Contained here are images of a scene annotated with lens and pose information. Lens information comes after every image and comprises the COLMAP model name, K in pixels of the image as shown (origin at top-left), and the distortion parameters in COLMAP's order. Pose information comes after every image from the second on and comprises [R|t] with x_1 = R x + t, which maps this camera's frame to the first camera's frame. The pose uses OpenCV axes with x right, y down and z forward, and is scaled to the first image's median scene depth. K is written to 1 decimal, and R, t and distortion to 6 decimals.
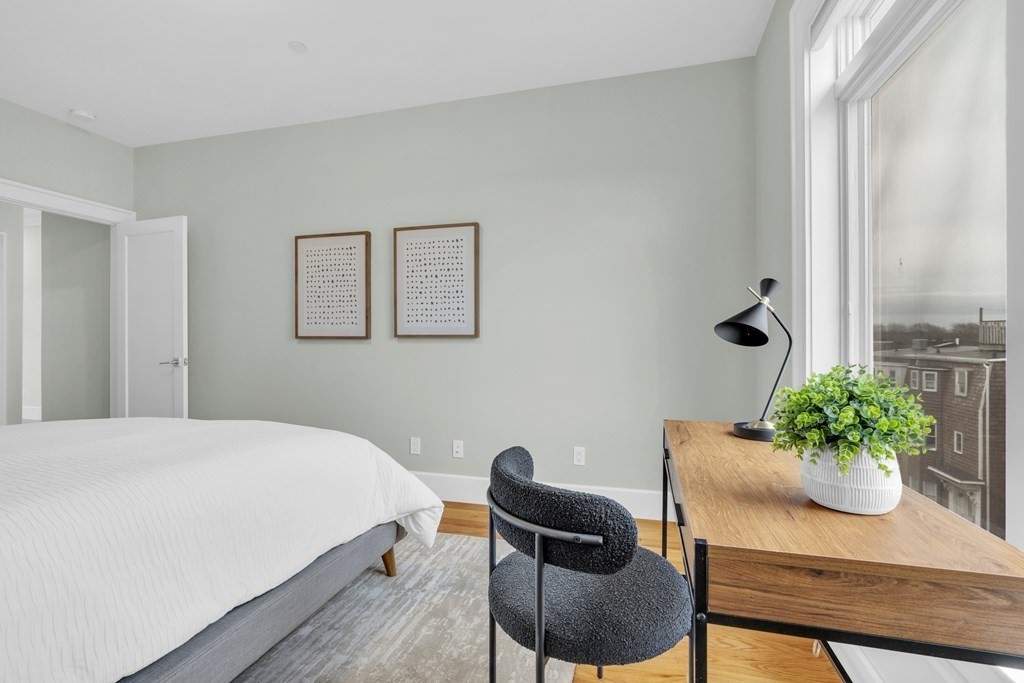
lens RADIAL K [[483.6, 0, 512.1], [0, 483.6, 334.8], [0, 0, 1]] dist [-0.002510, 0.000140]
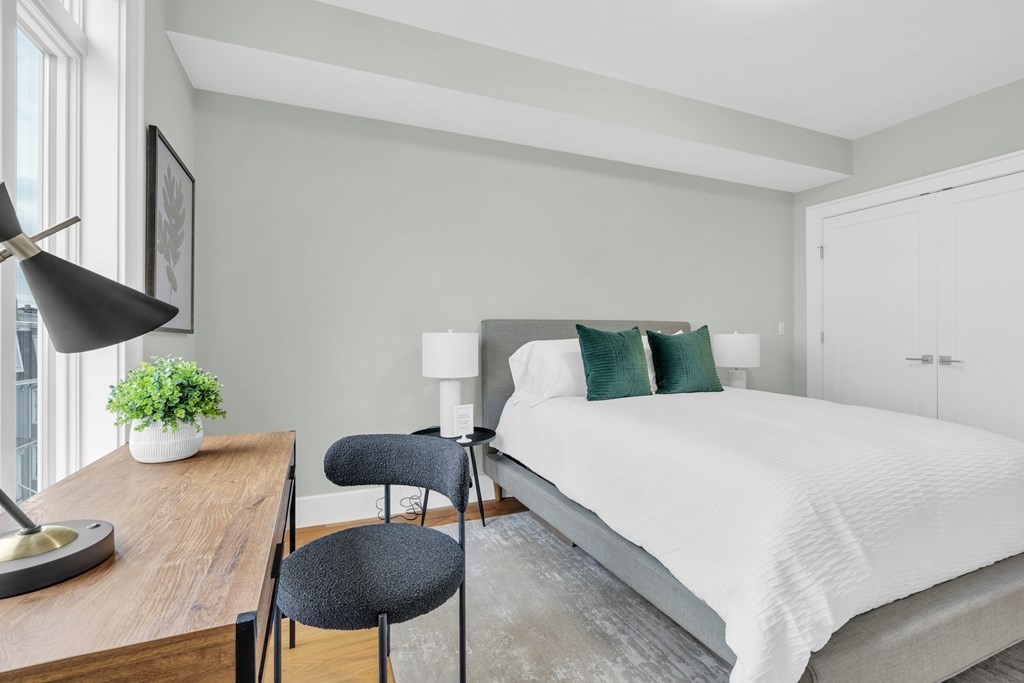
lens RADIAL K [[483.6, 0, 512.1], [0, 483.6, 334.8], [0, 0, 1]] dist [-0.002510, 0.000140]
pose [[-0.788237, -0.000967, -0.615371, 0.495229], [0.001559, 0.999992, -0.003568, 0.005565], [0.615369, -0.003772, -0.788230, 1.763213]]
